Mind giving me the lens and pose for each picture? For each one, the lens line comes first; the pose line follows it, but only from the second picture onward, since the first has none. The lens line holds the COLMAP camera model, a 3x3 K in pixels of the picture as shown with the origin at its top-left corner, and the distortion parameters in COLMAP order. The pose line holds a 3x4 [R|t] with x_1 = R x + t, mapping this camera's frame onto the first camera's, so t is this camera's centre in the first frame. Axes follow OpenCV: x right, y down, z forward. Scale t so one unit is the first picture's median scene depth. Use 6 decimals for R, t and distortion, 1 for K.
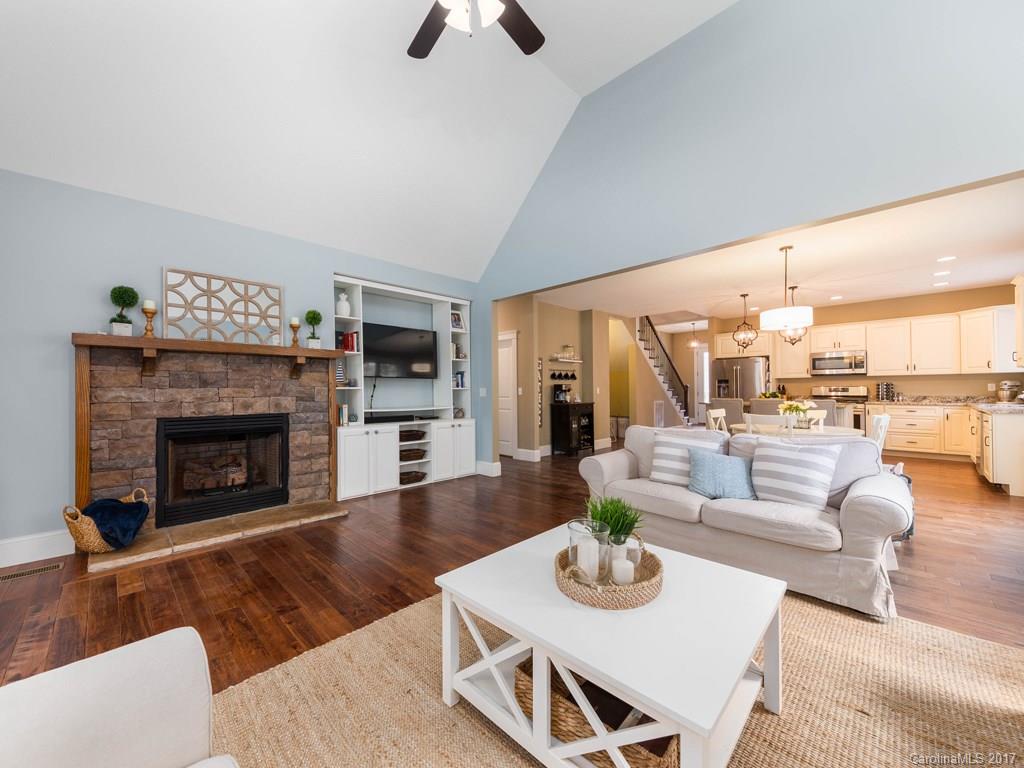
lens RADIAL K [[402.9, 0, 464.3], [0, 402.9, 386.1], [0, 0, 1]] dist [-0.000194, -0.000338]
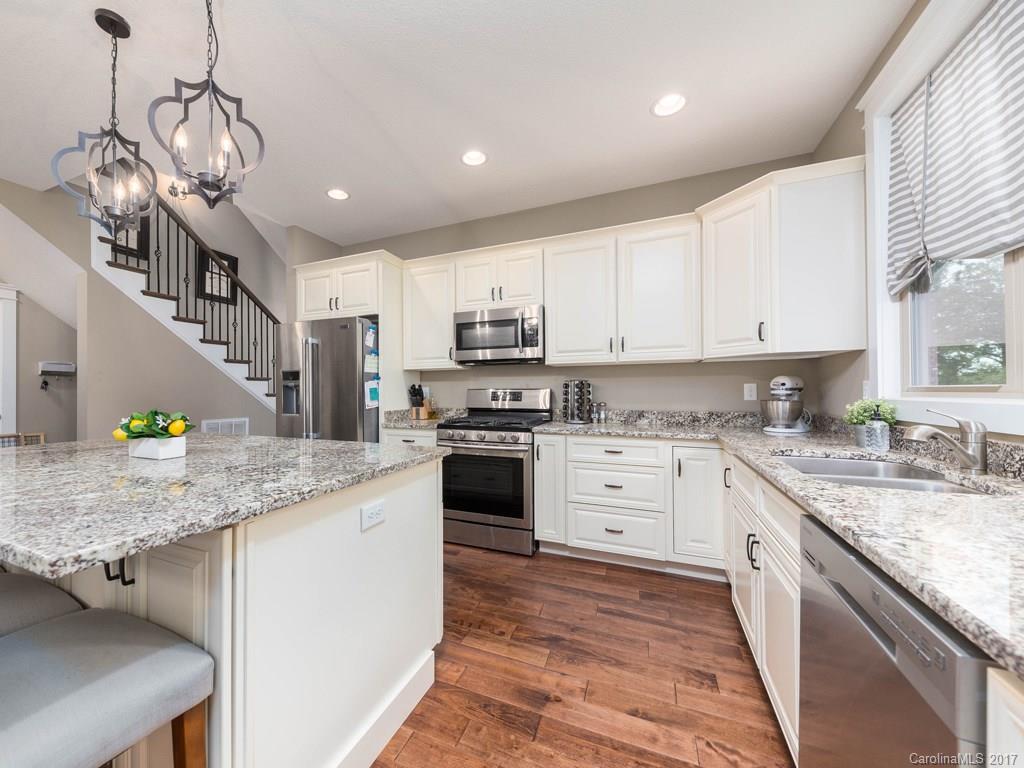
lens RADIAL K [[385.2, 0, 491.6], [0, 385.2, 382.0], [0, 0, 1]] dist [0.047129, 0.000020]
pose [[0.902156, 0.015202, 0.431143, 0.777680], [-0.007685, 0.999787, -0.019170, 0.001805], [-0.431342, 0.013981, 0.902080, 0.657116]]
